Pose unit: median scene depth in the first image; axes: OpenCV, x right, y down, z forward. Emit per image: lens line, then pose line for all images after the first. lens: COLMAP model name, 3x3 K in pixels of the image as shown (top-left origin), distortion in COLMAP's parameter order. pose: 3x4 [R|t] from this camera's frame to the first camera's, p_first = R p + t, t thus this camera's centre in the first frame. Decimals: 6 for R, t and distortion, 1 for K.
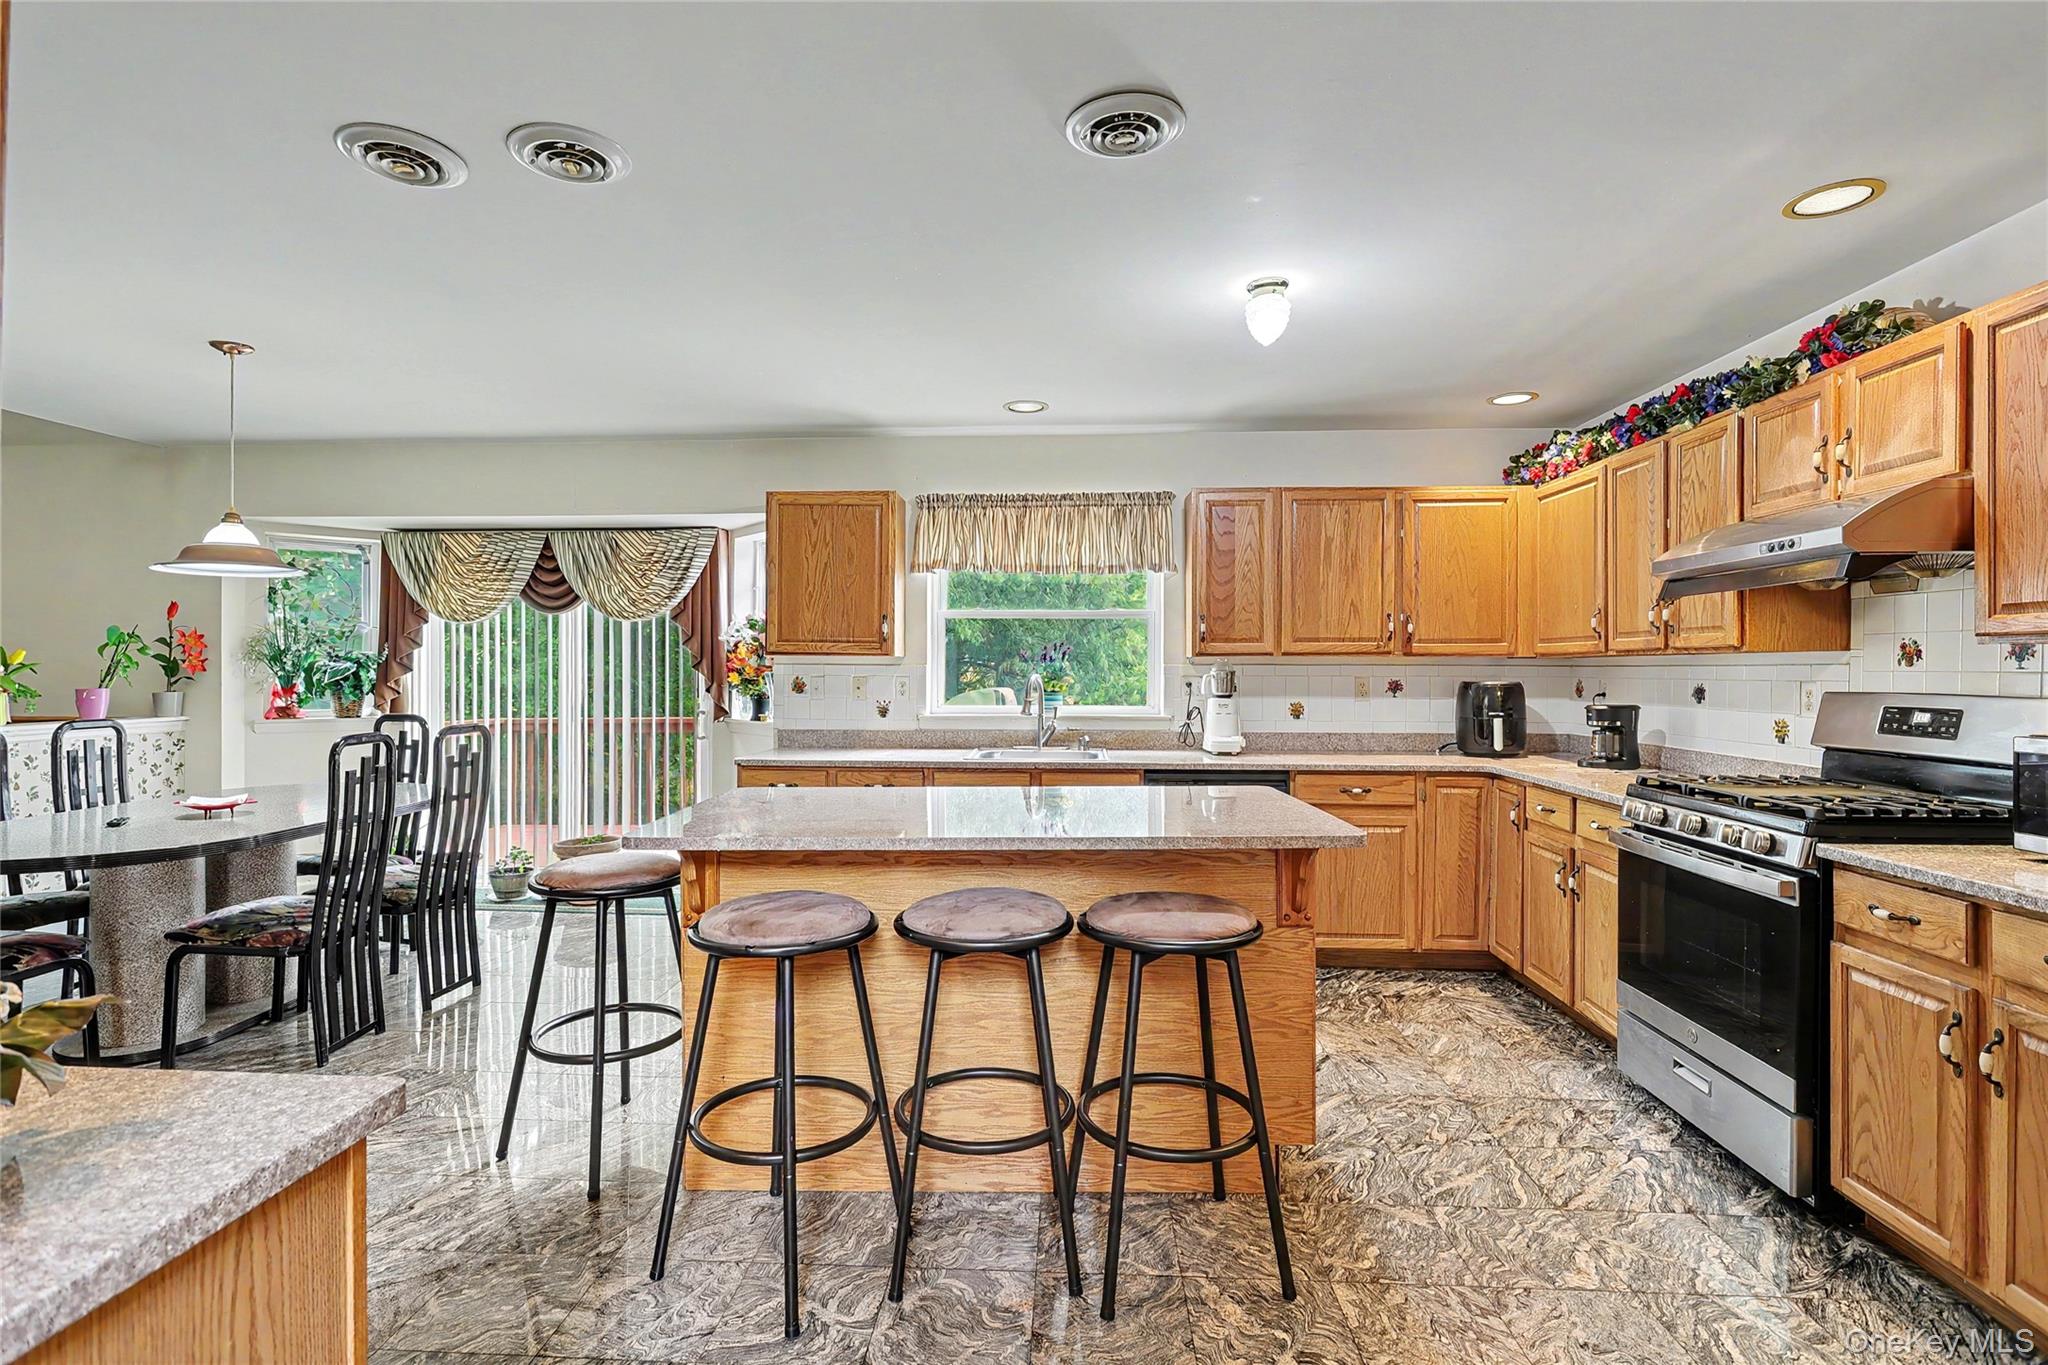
lens RADIAL K [[977.3, 0, 1017.0], [0, 977.3, 672.4], [0, 0, 1]] dist [-0.008706, 0.001130]
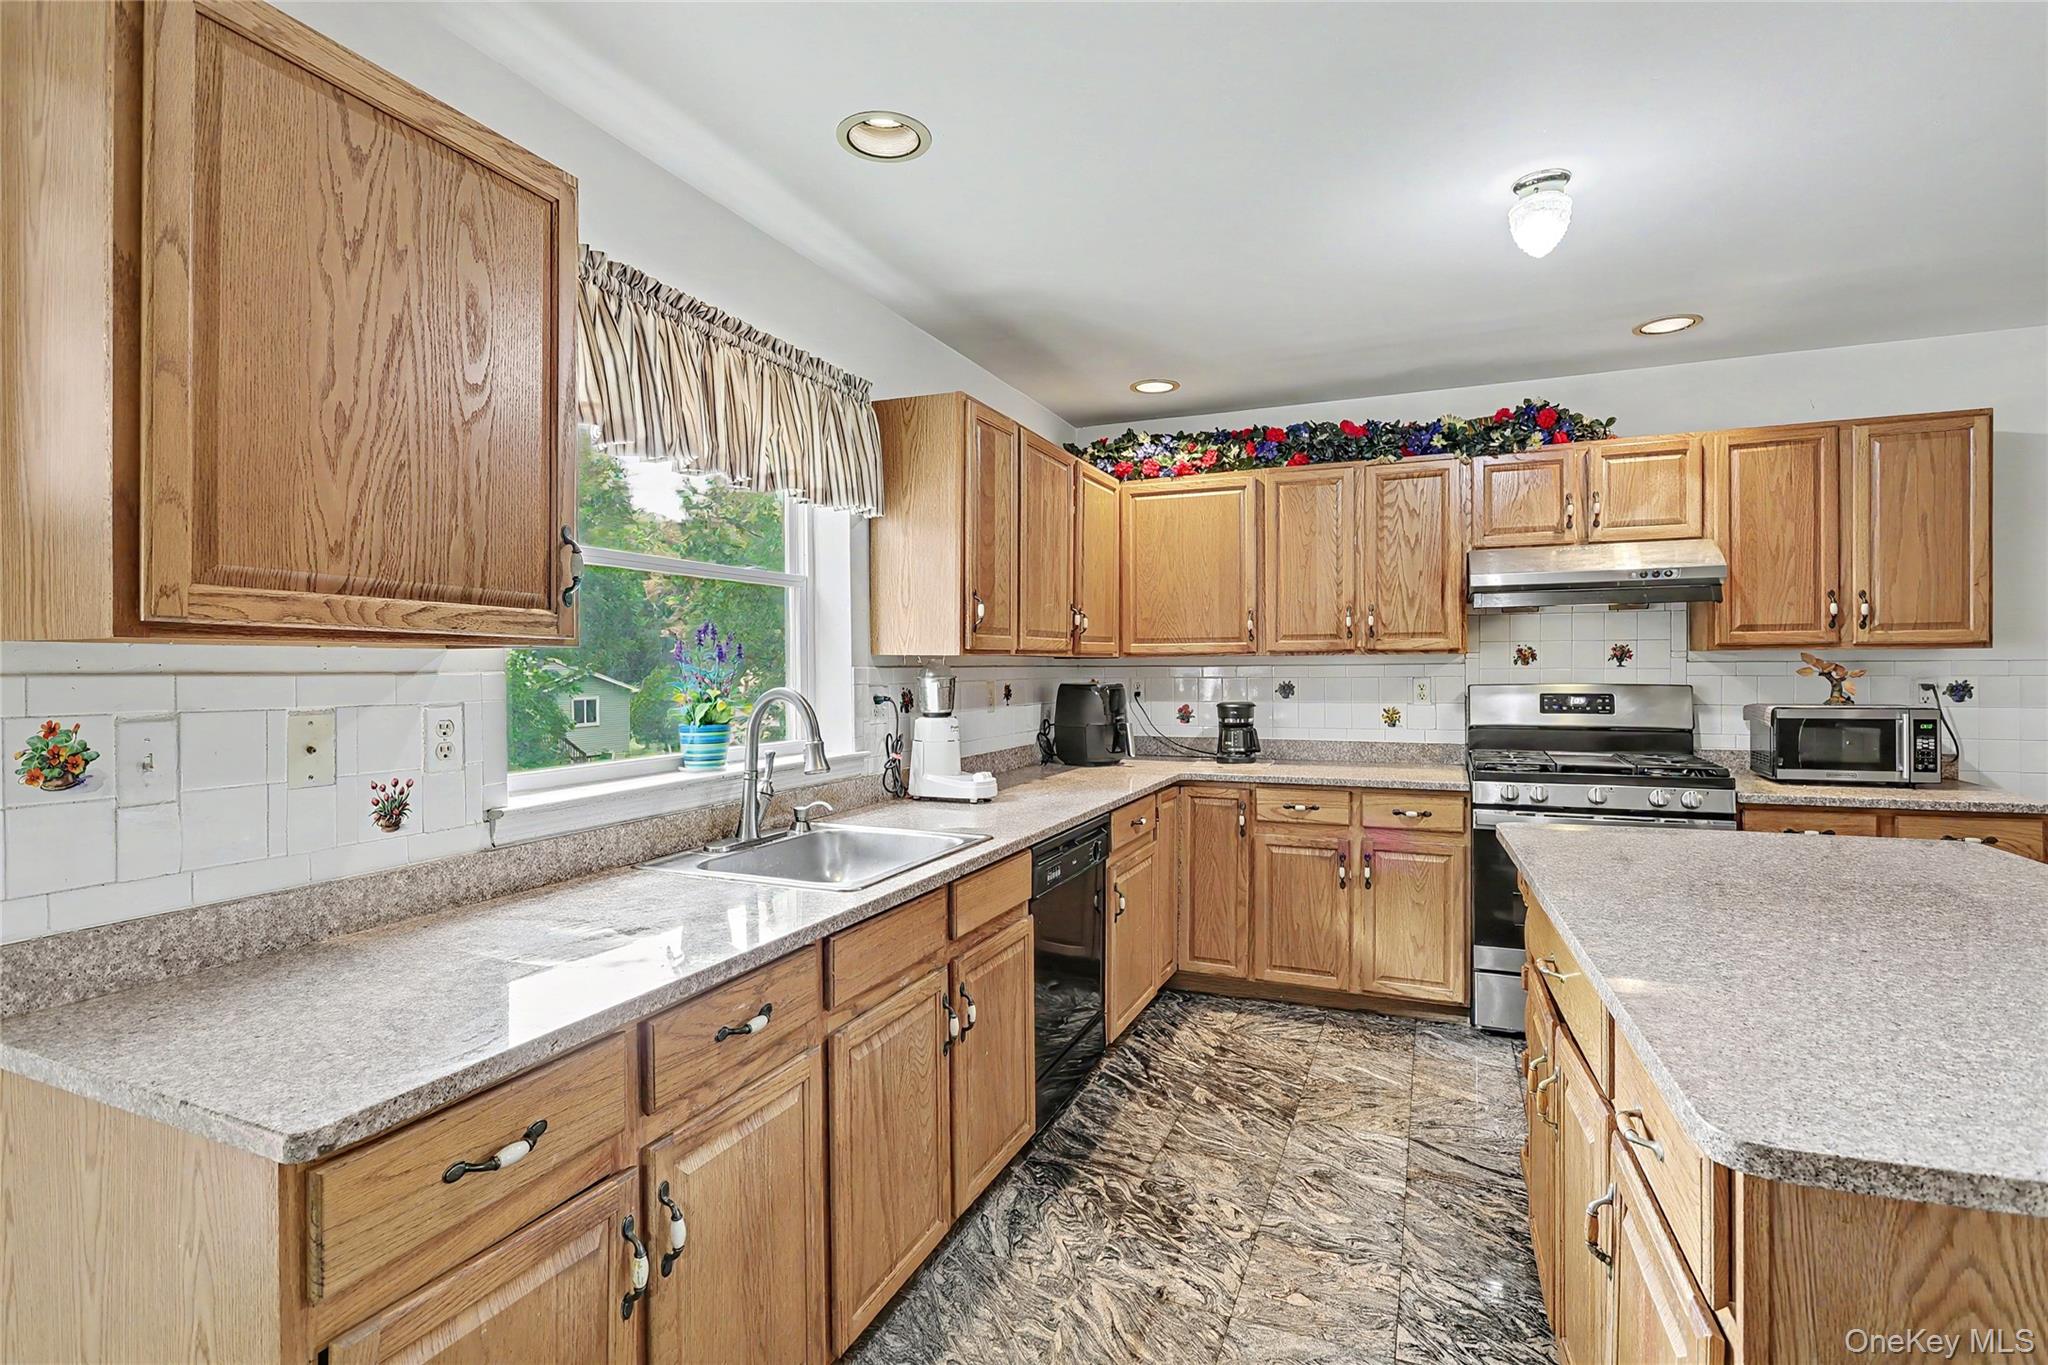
lens RADIAL K [[977.3, 0, 1017.0], [0, 977.3, 672.4], [0, 0, 1]] dist [-0.008706, 0.001130]
pose [[0.339313, -0.010500, 0.940615, -0.414501], [0.011739, 0.999907, 0.006928, -0.008806], [-0.940600, 0.008691, 0.339405, 0.754630]]
